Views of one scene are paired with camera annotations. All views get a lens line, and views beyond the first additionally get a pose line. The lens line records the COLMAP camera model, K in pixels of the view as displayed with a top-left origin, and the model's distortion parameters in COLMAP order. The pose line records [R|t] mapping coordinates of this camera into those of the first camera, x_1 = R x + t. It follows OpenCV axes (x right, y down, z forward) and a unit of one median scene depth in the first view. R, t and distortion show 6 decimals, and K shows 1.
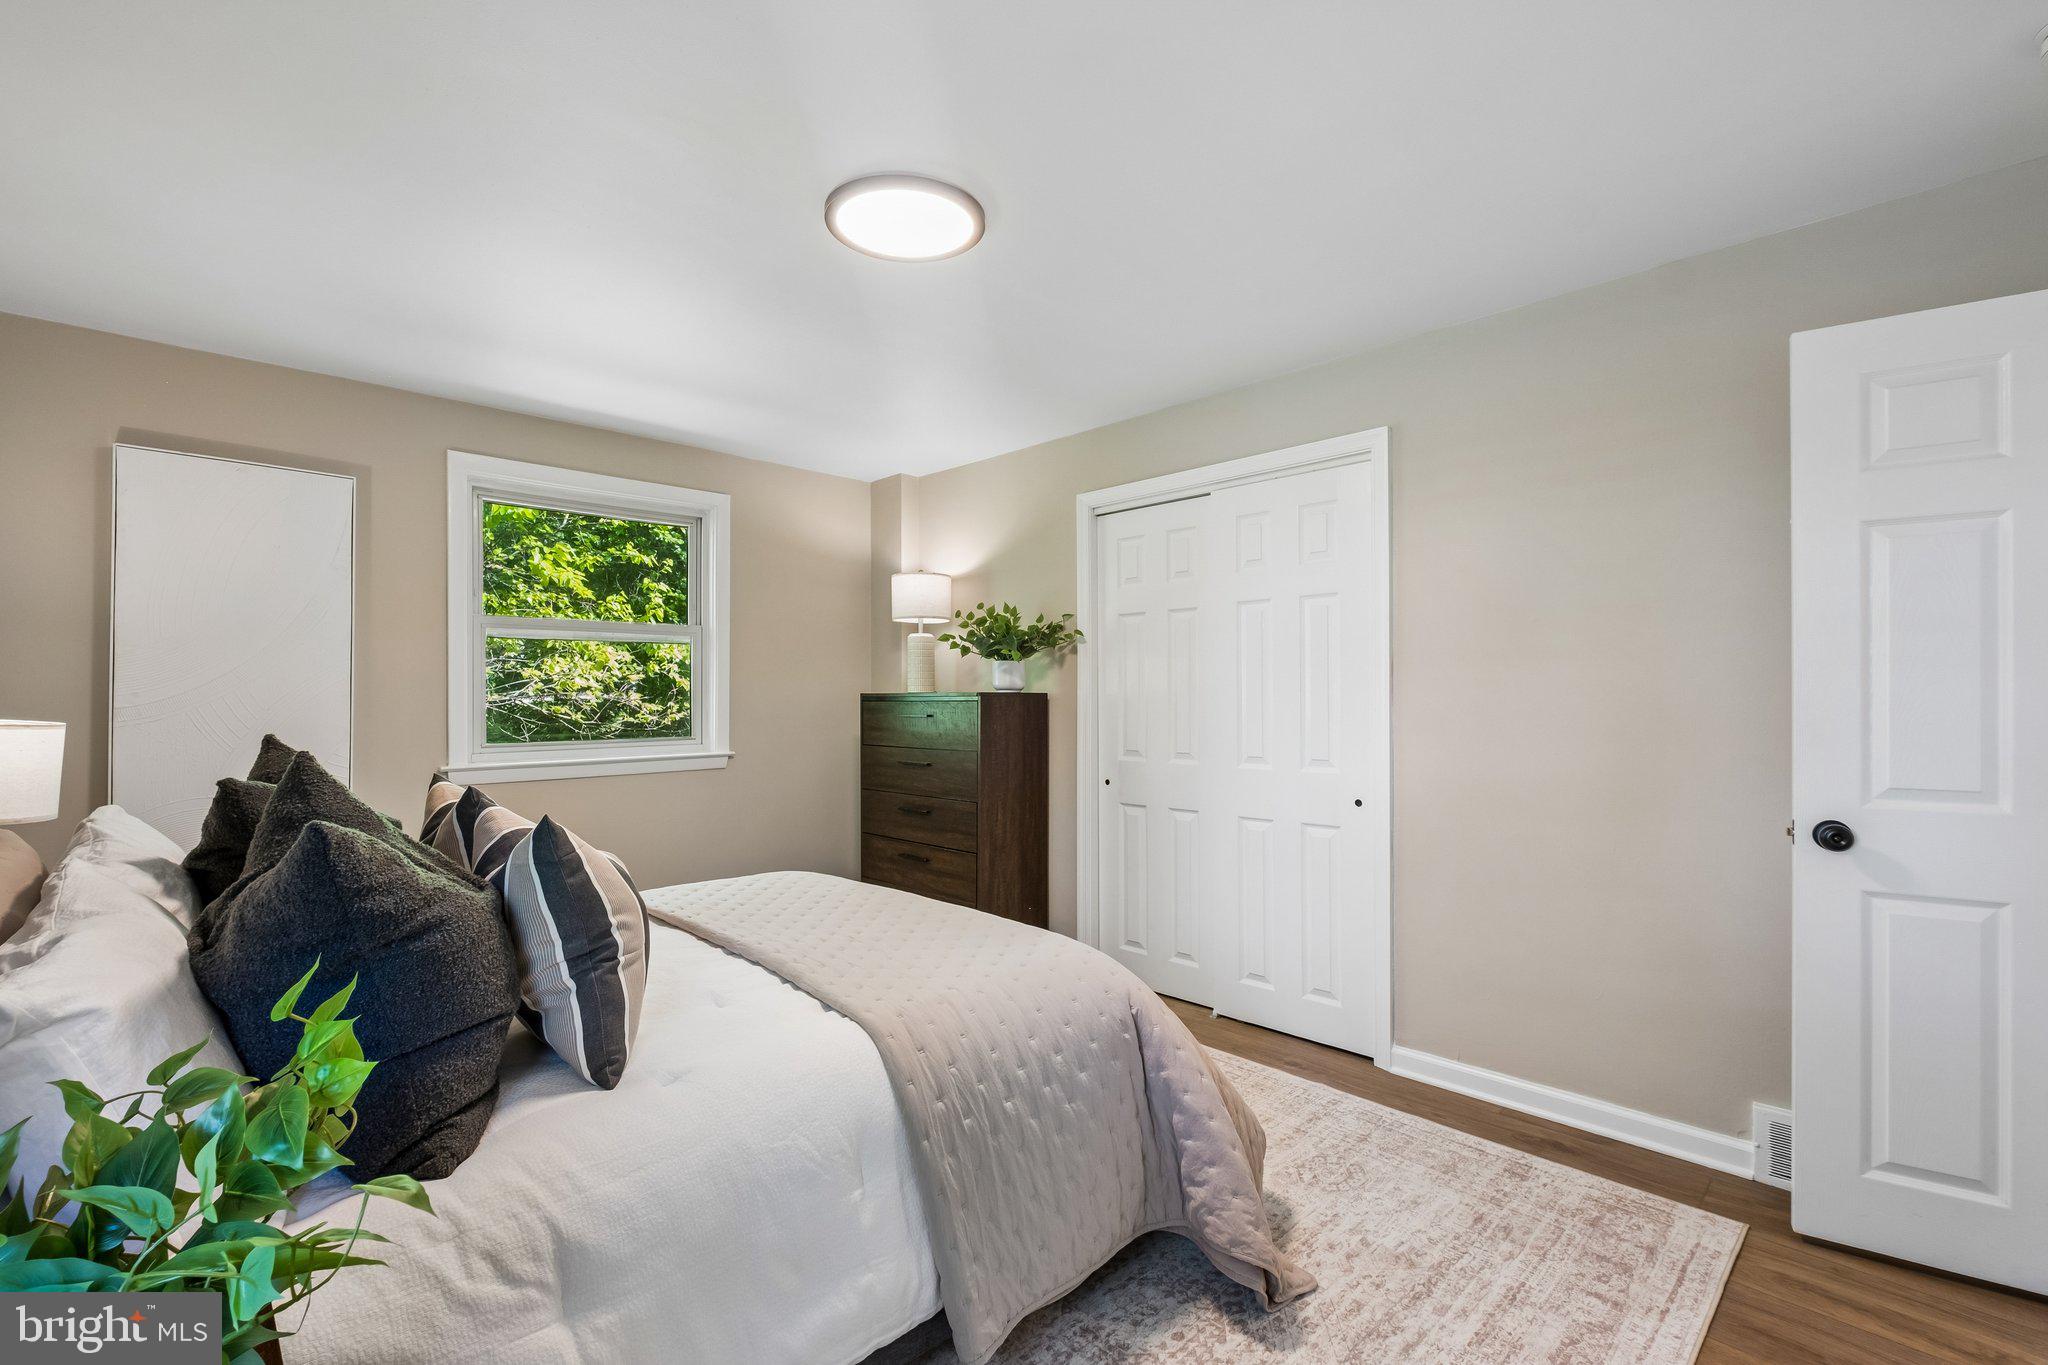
lens RADIAL K [[902.9, 0, 1005.9], [0, 902.9, 690.9], [0, 0, 1]] dist [-0.002952, -0.000402]
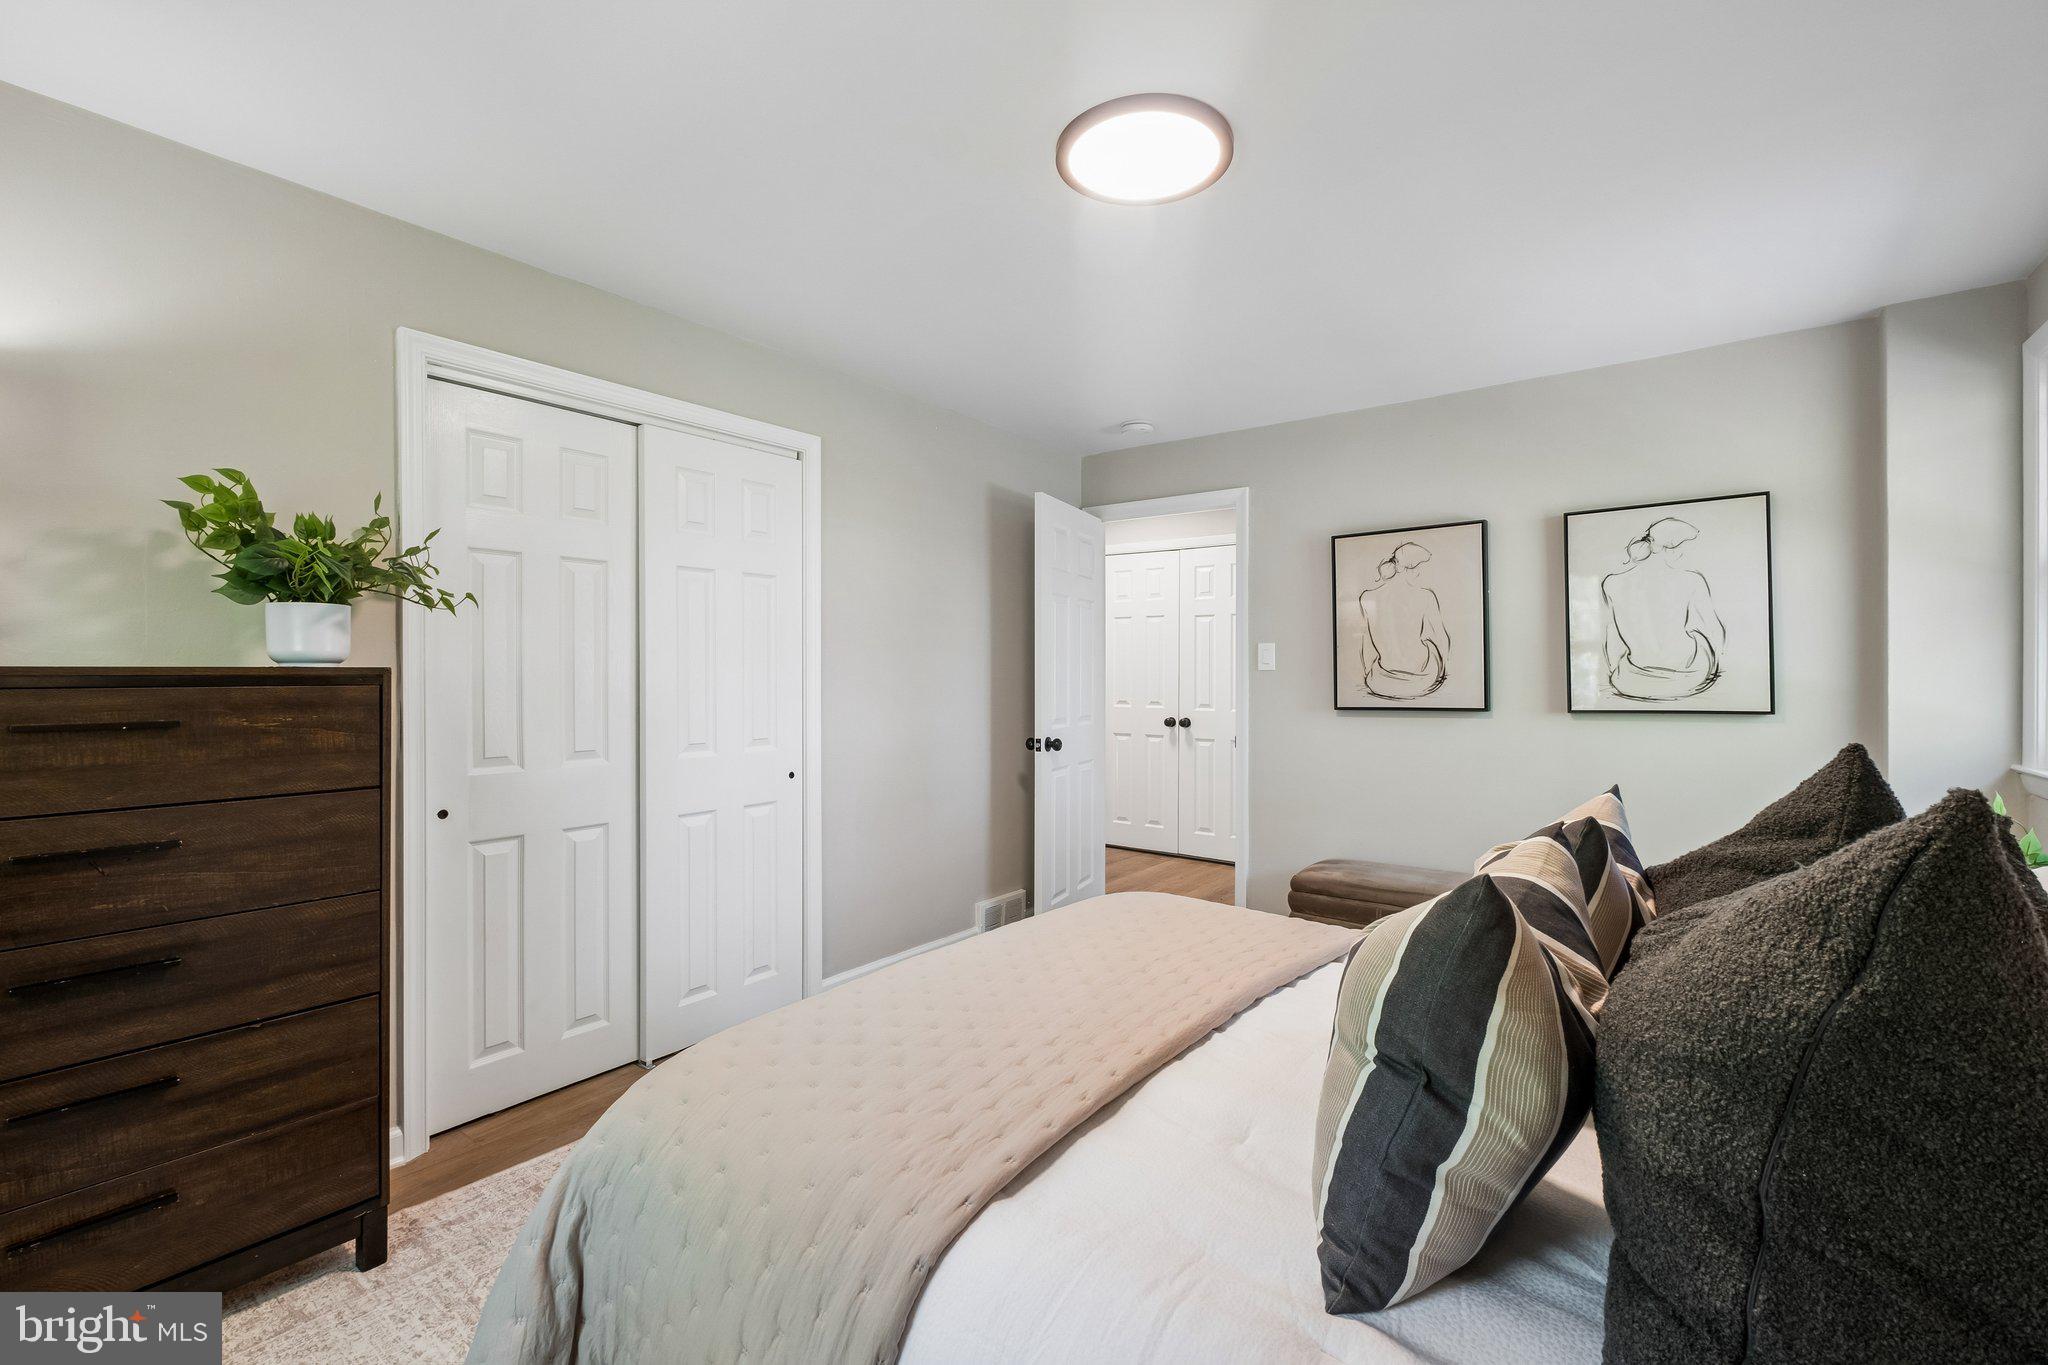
lens RADIAL K [[902.9, 0, 1014.7], [0, 902.9, 668.4], [0, 0, 1]] dist [-0.002952, -0.000402]
pose [[-0.155835, 0.005393, 0.987768, -0.558094], [-0.011045, 0.999913, -0.007202, 0.001630], [-0.987721, -0.012032, -0.155762, 0.709441]]
